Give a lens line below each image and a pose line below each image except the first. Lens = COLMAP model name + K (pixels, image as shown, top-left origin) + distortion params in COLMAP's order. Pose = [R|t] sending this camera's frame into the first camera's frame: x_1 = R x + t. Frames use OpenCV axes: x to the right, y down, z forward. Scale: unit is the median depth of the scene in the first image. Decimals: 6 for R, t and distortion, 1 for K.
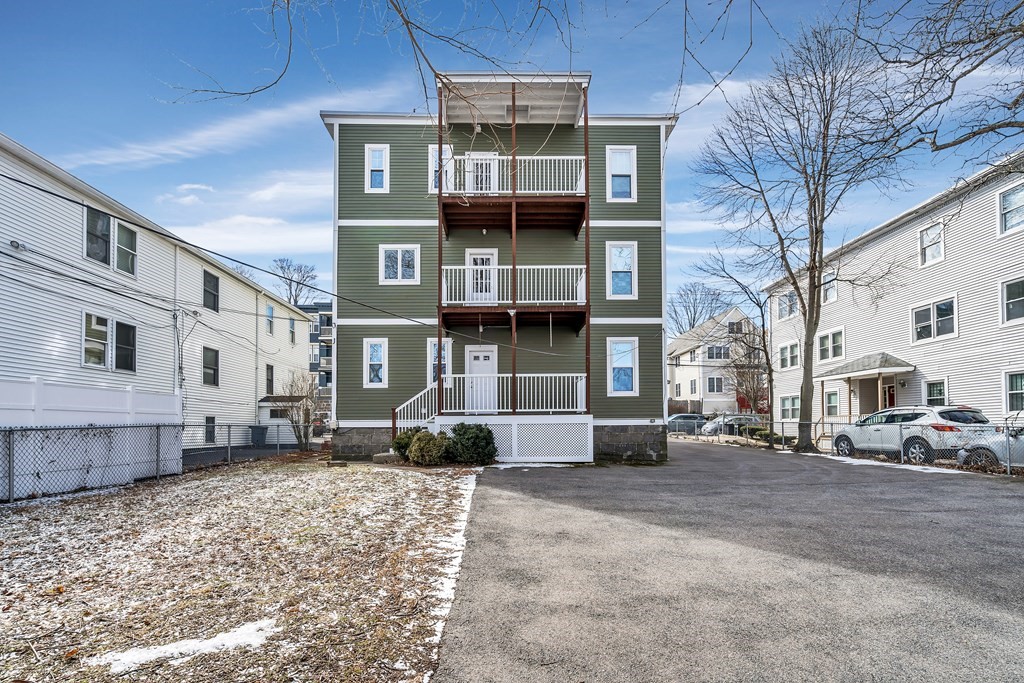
lens RADIAL K [[490.3, 0, 512.3], [0, 490.3, 419.6], [0, 0, 1]] dist [-0.002324, -0.000004]
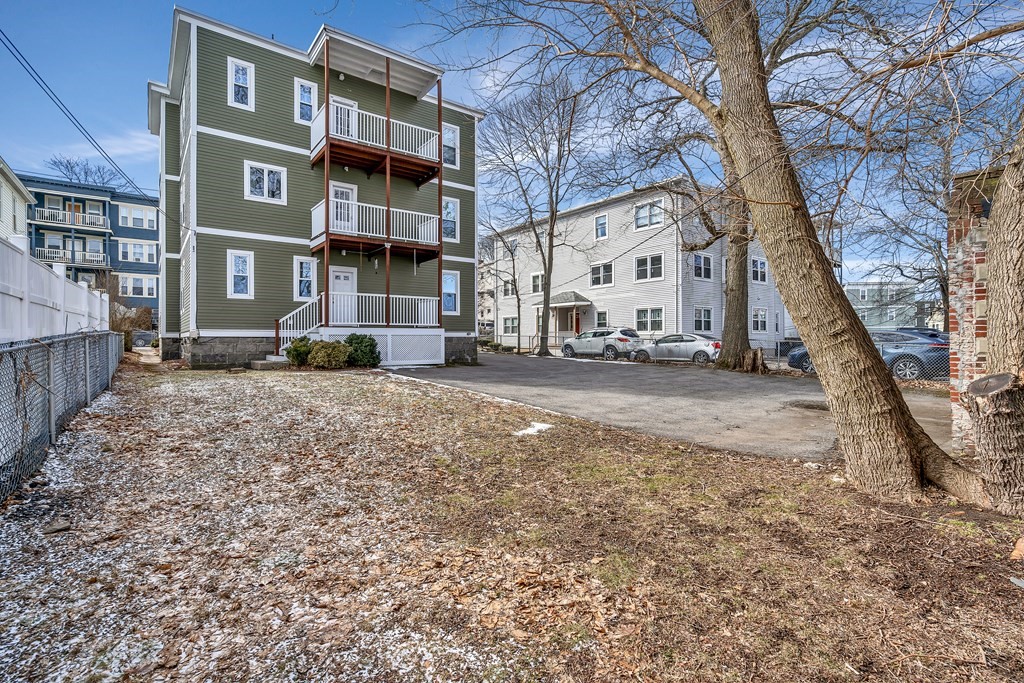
lens RADIAL K [[480.0, 0, 505.6], [0, 480.0, 344.7], [0, 0, 1]] dist [0.000041, 0.000220]
pose [[0.815701, -0.000761, 0.578474, -0.408586], [-0.013047, 0.999721, 0.019713, 0.005064], [-0.578327, -0.023627, 0.815463, -0.152794]]
